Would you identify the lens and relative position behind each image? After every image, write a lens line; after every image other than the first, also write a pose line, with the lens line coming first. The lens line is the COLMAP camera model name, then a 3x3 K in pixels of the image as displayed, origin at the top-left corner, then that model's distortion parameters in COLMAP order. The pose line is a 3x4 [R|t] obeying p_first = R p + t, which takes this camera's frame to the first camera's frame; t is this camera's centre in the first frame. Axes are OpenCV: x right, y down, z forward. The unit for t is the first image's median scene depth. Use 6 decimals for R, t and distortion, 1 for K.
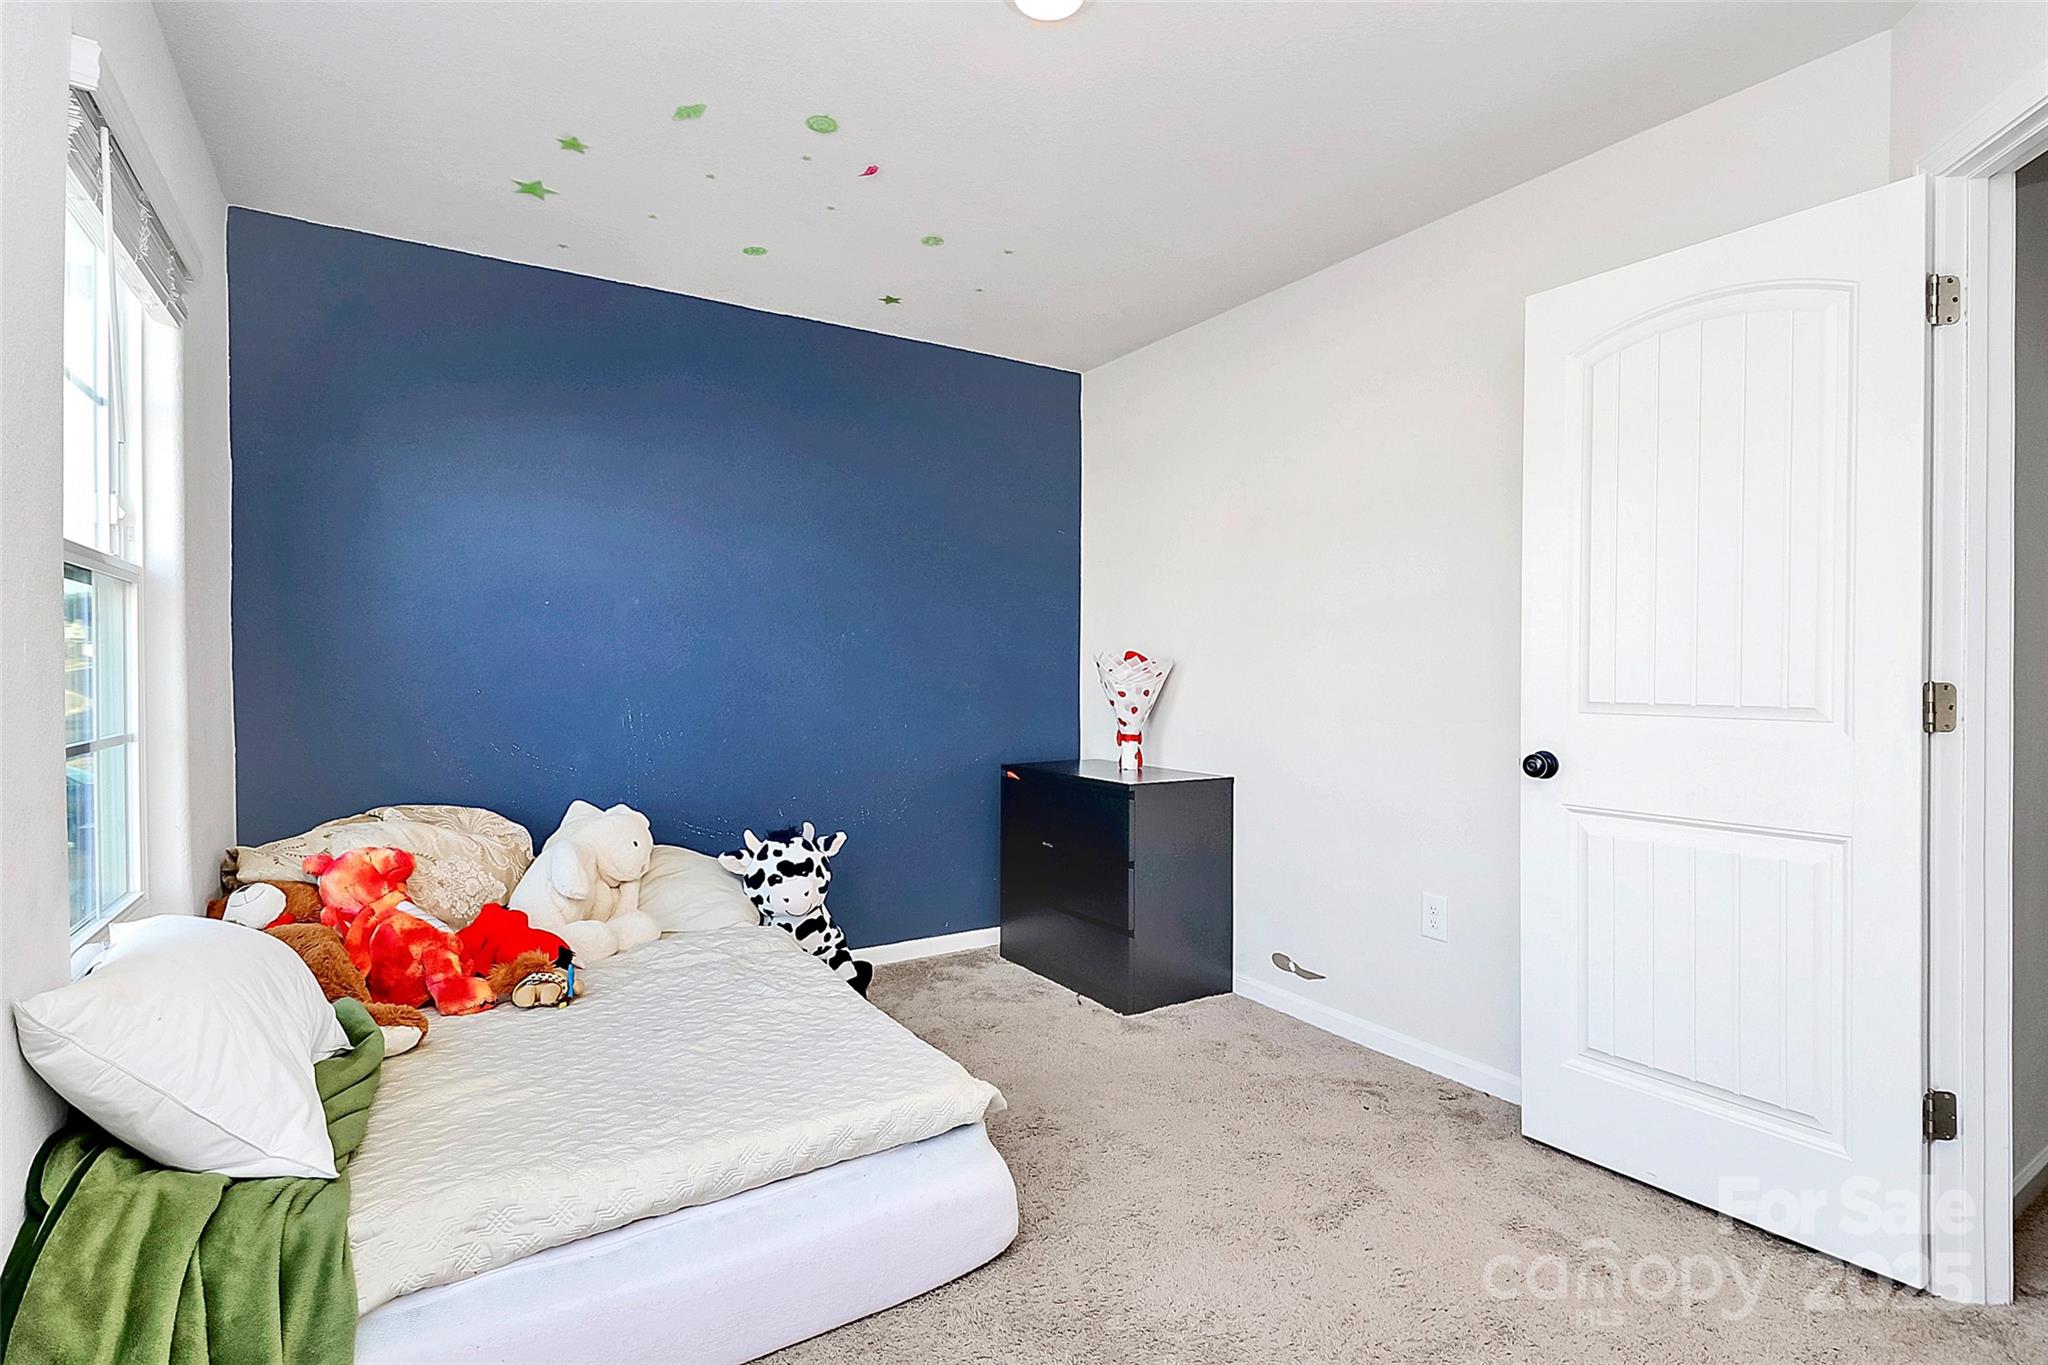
lens RADIAL K [[985.2, 0, 1024.0], [0, 985.2, 682.5], [0, 0, 1]] dist [0.000062, -0.000446]
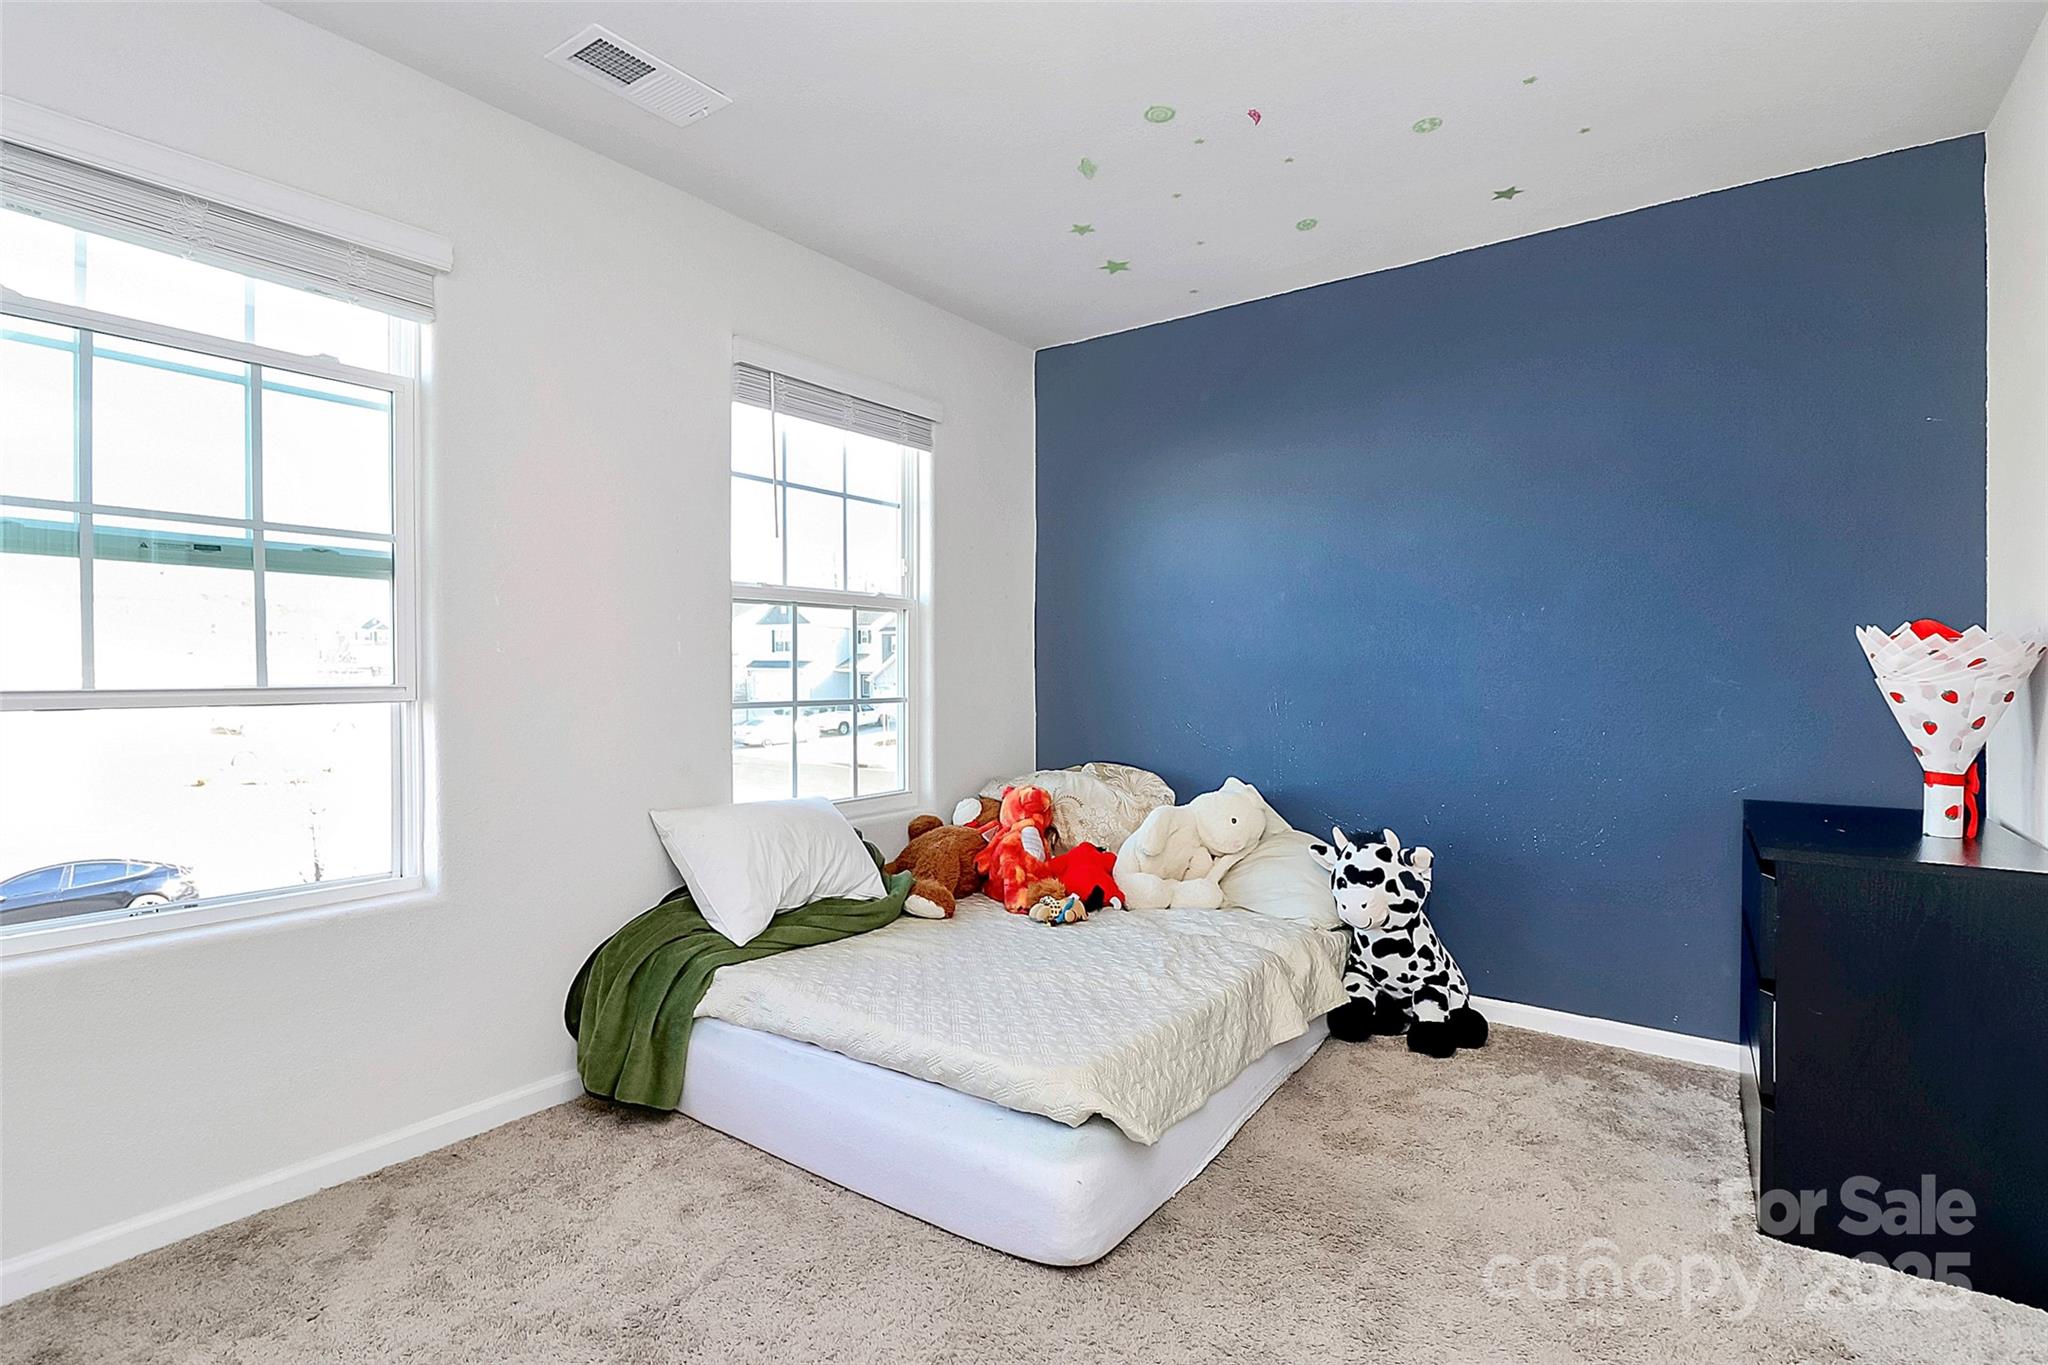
lens RADIAL K [[988.4, 0, 1018.6], [0, 988.4, 673.4], [0, 0, 1]] dist [0.000775, 0.000222]
pose [[0.371269, 0.006161, -0.928505, 0.499763], [-0.016315, 0.999867, 0.000110, 0.006305], [0.928382, 0.015108, 0.371320, 0.362393]]
